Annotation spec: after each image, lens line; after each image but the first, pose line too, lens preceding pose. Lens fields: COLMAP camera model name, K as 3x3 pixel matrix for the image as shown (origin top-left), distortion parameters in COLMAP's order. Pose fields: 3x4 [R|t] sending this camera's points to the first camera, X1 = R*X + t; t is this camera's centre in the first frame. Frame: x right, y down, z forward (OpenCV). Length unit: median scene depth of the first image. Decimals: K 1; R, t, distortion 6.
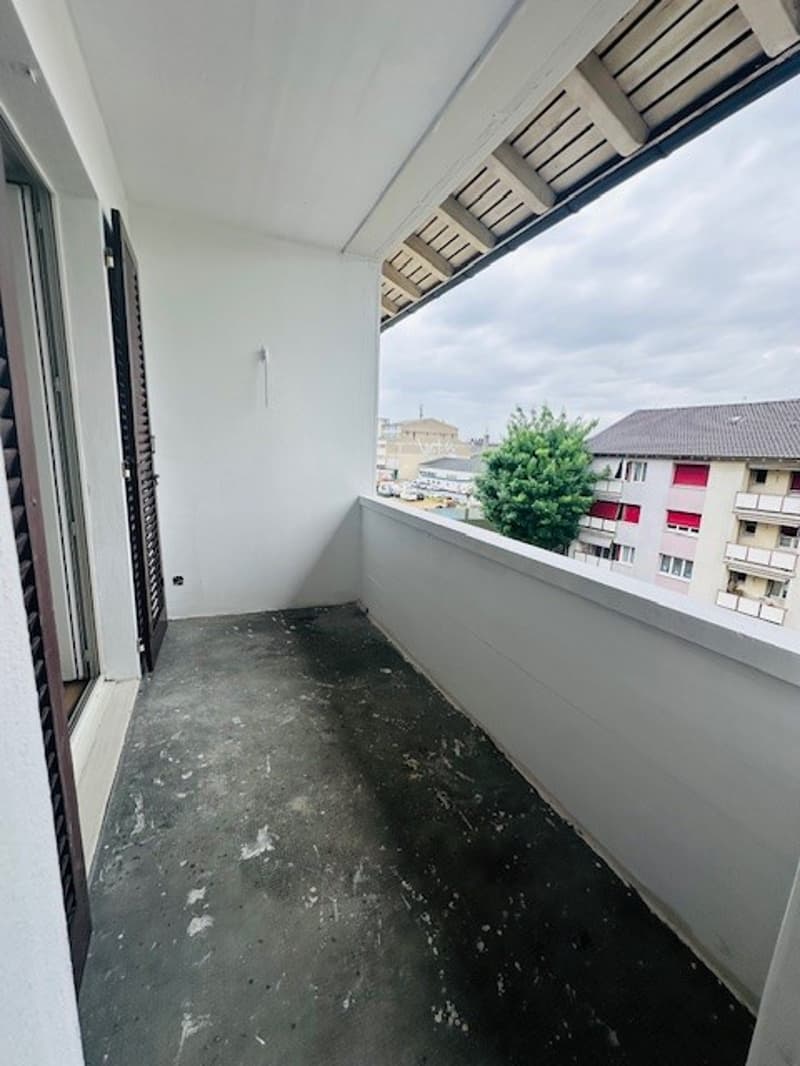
lens RADIAL K [[421.4, 0, 396.9], [0, 421.4, 530.4], [0, 0, 1]] dist [-0.011540, -0.000095]
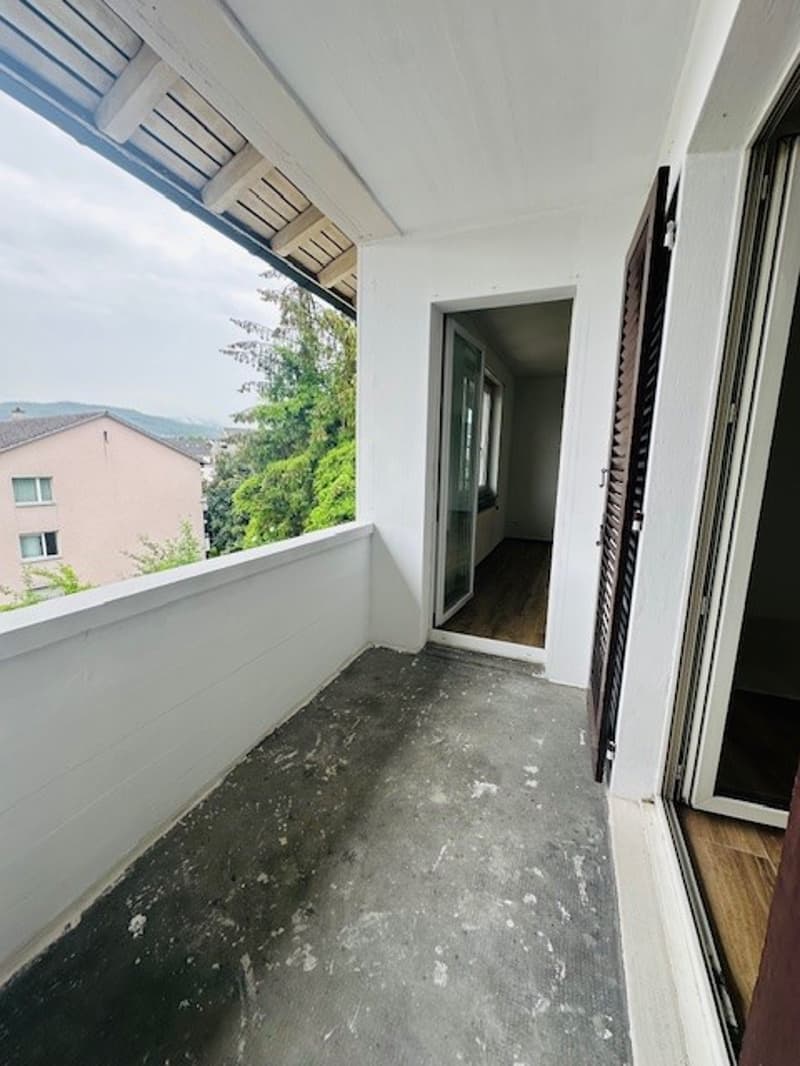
lens RADIAL K [[421.4, 0, 401.5], [0, 421.4, 533.1], [0, 0, 1]] dist [-0.011540, -0.000095]
pose [[-0.693715, -0.178573, 0.697762, -0.609200], [0.085381, 0.941557, 0.325852, -0.278558], [-0.715171, 0.285624, -0.637926, 1.186999]]
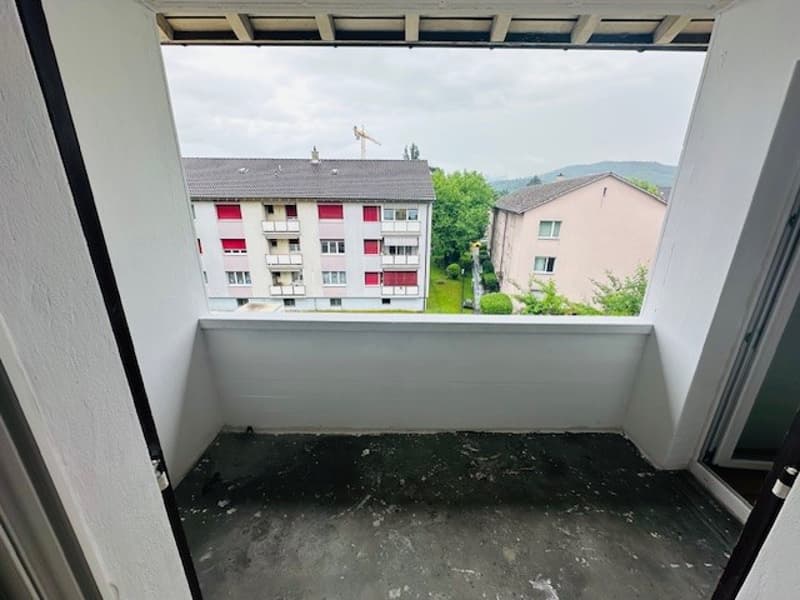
lens RADIAL K [[316.3, 0, 397.1], [0, 316.3, 301.1], [0, 0, 1]] dist [-0.011540, -0.000095]
pose [[0.415554, -0.316304, 0.852799, -0.751981], [0.182307, 0.947525, 0.262603, -0.351314], [-0.891111, 0.046345, 0.451412, 0.623984]]
